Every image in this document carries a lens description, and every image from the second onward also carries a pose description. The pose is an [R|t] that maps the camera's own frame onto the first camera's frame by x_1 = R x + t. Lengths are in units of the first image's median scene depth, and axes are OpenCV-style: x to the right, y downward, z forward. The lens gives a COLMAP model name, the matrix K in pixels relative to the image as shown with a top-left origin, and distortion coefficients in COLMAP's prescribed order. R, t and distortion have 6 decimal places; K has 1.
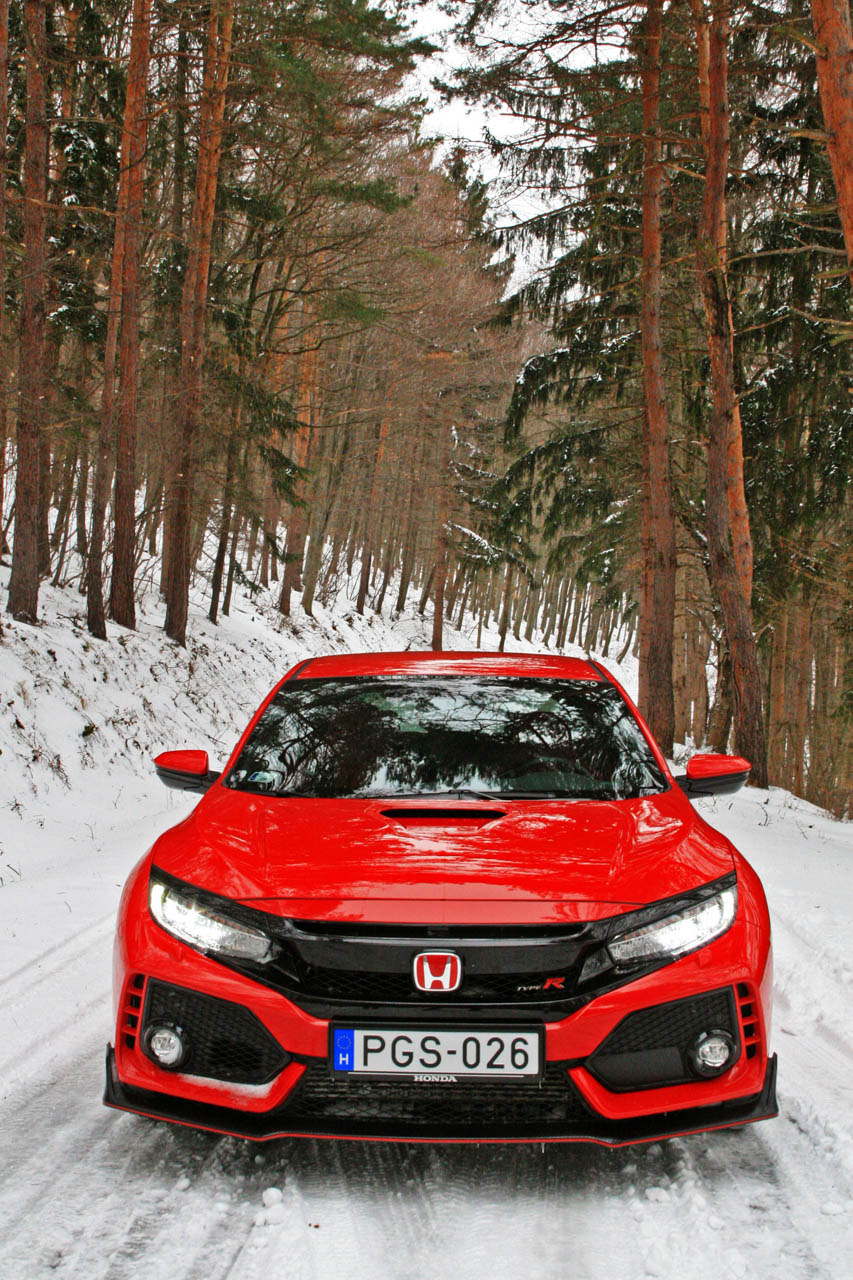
lens RADIAL K [[1793.4, 0, 397.0], [0, 1793.4, 641.0], [0, 0, 1]] dist [0.105619, 0.040090]
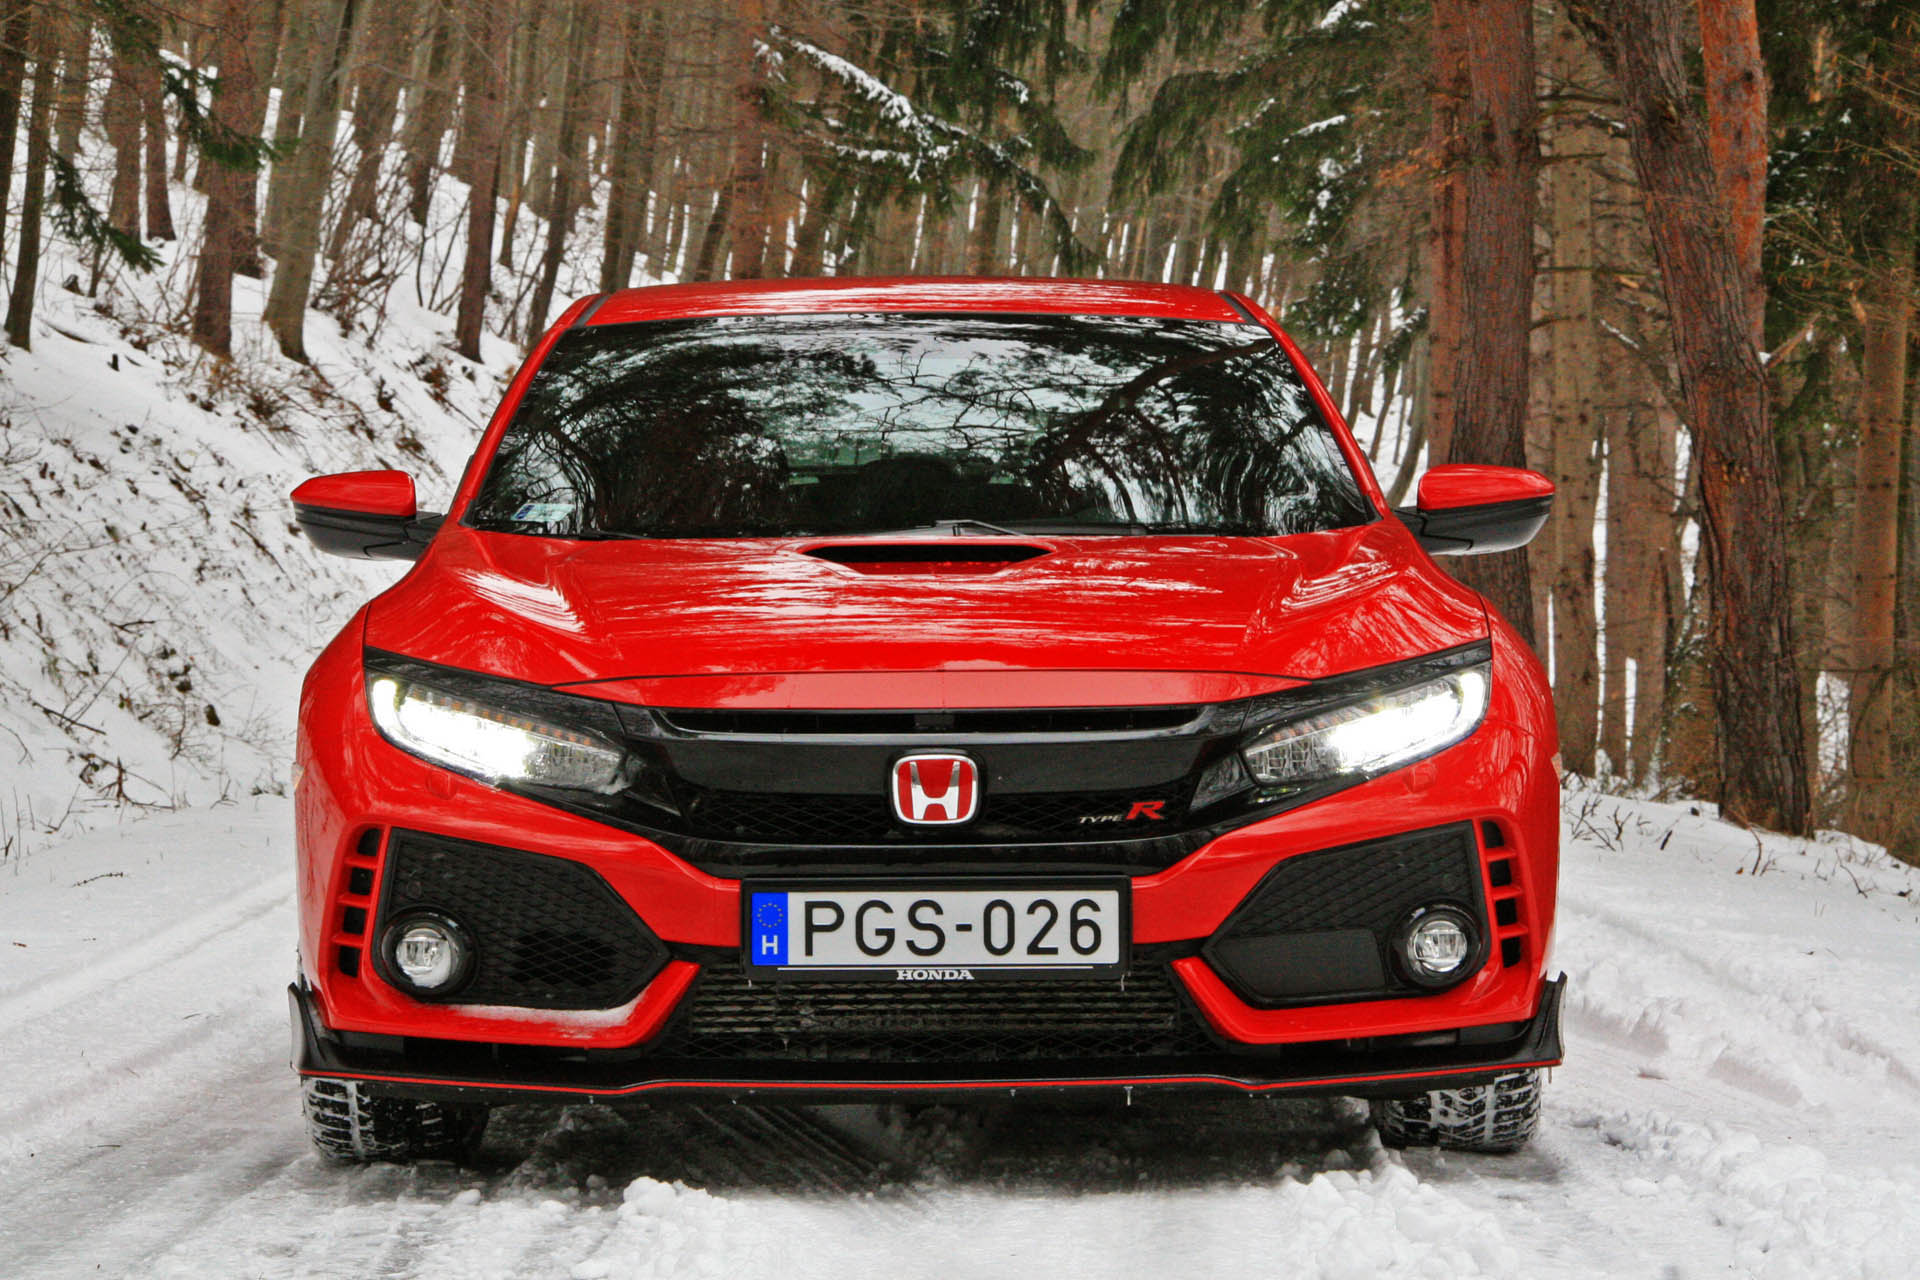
lens RADIAL K [[6727.2, 0, 960.0], [0, 6727.2, 640.0], [0, 0, 1]] dist [0.964219, 1.398718]
pose [[0.998151, -0.012891, 0.059393, -0.013384], [0.011612, 0.999694, 0.021831, 0.013442], [-0.059657, -0.021101, 0.997996, -0.154221]]
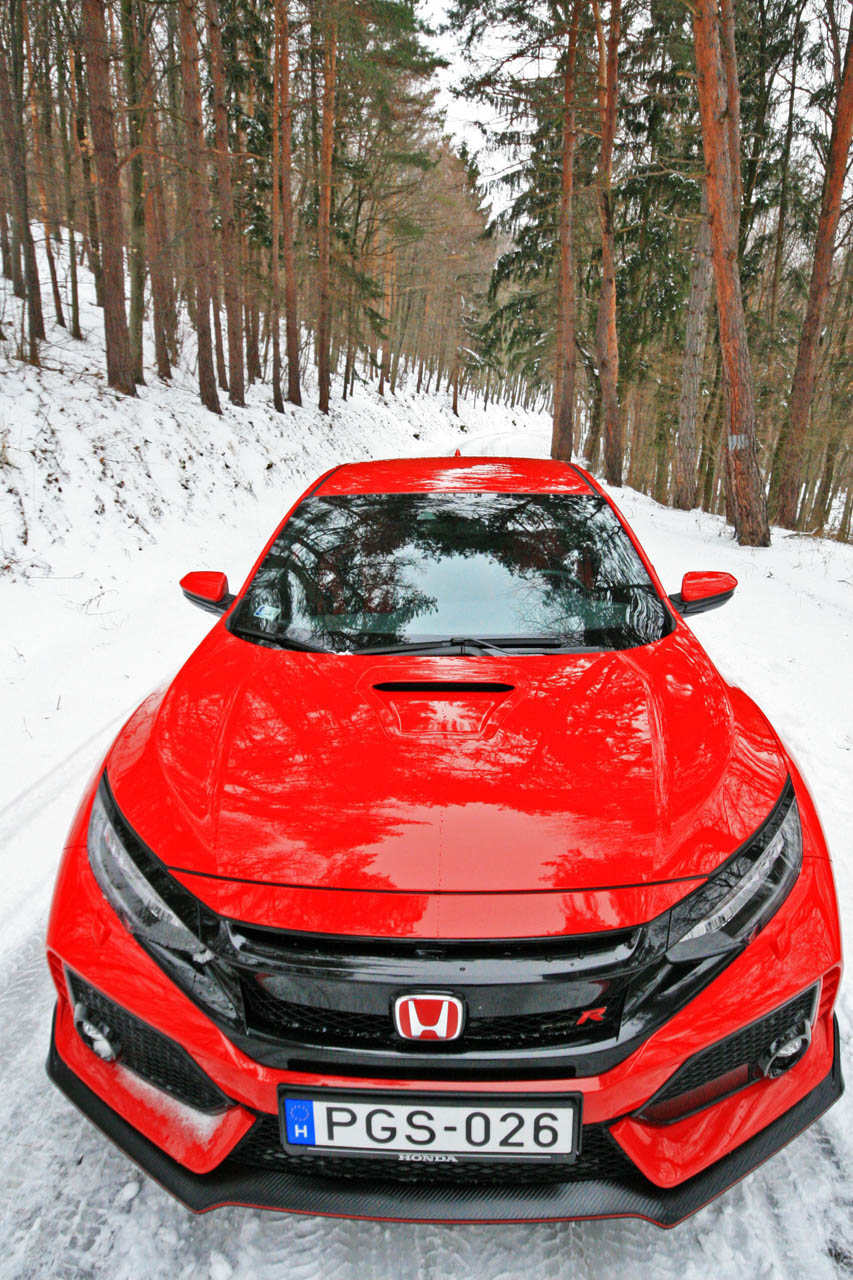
lens RADIAL K [[767.0, 0, 438.1], [0, 767.0, 624.3], [0, 0, 1]] dist [0.013082, 0.001060]
pose [[0.999873, -0.015393, -0.004217, 0.004289], [0.015959, 0.960879, 0.276507, -0.006808], [-0.000204, -0.276539, 0.961003, 0.109289]]
